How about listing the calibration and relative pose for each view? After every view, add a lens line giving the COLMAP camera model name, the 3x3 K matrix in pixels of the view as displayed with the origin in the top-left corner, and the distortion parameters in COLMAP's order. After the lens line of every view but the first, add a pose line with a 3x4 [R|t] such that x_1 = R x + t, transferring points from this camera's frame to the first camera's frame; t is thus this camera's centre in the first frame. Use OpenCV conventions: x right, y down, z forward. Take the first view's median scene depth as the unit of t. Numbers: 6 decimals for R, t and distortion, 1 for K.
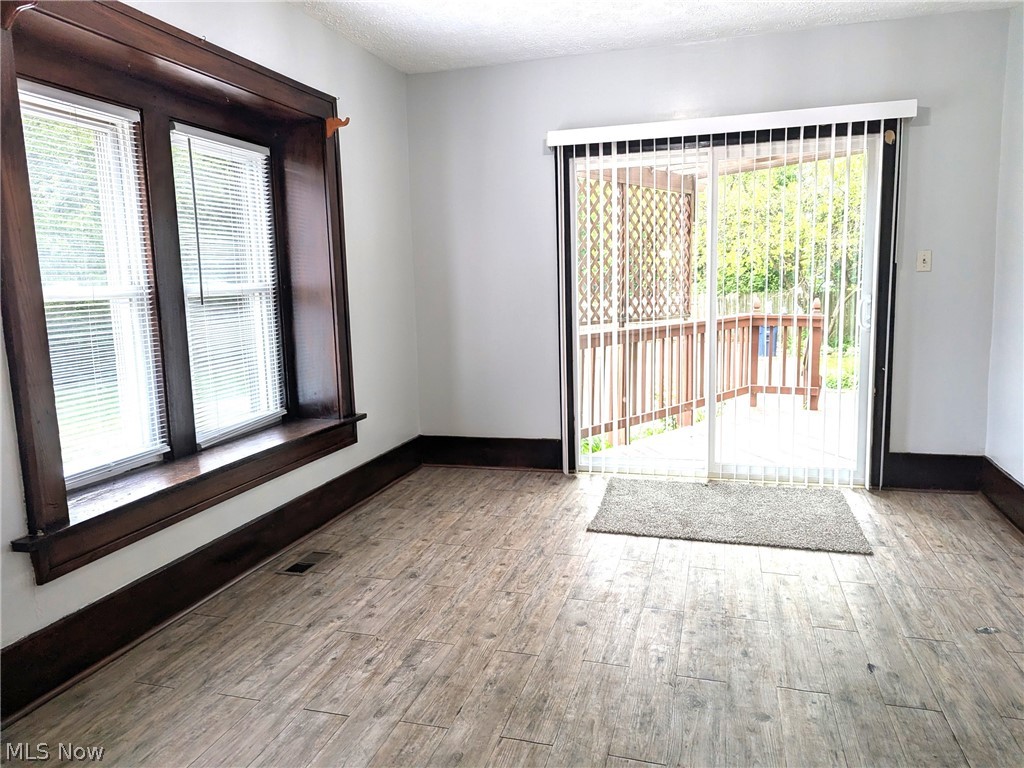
lens RADIAL K [[728.7, 0, 519.7], [0, 728.7, 372.9], [0, 0, 1]] dist [0.063896, -0.055864]
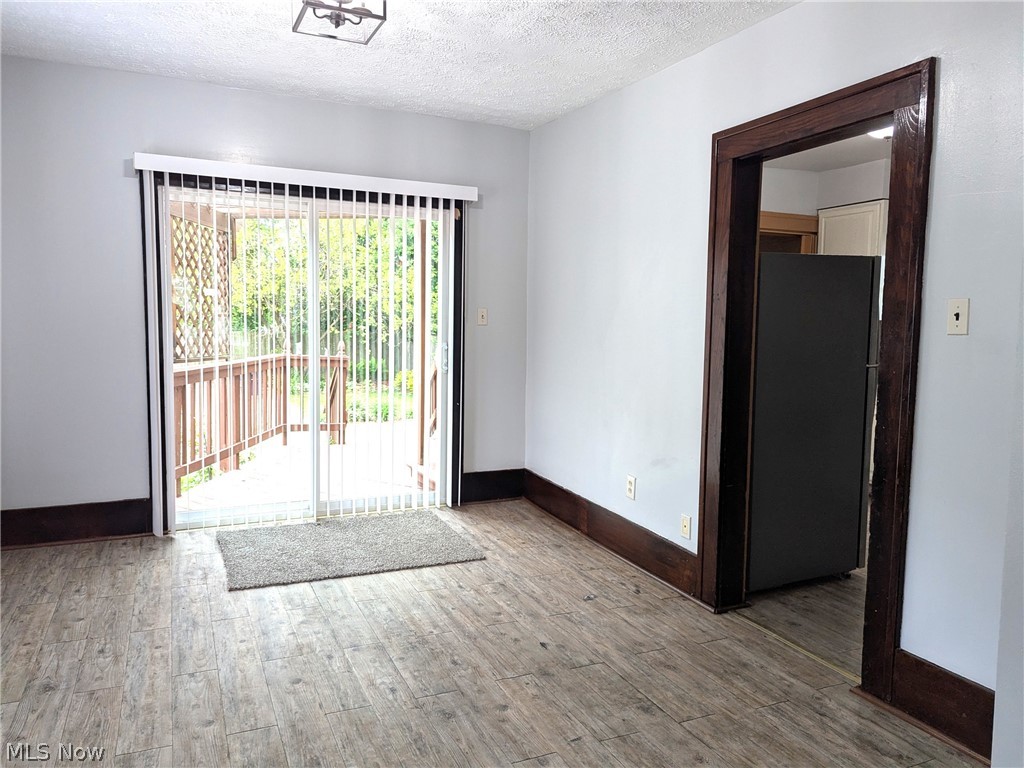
lens RADIAL K [[728.7, 0, 504.4], [0, 728.7, 365.3], [0, 0, 1]] dist [0.063896, -0.055864]
pose [[0.769159, -0.003133, 0.639050, -0.238368], [0.043274, 0.997948, -0.047192, -0.009700], [-0.637591, 0.063953, 0.767716, 0.043984]]
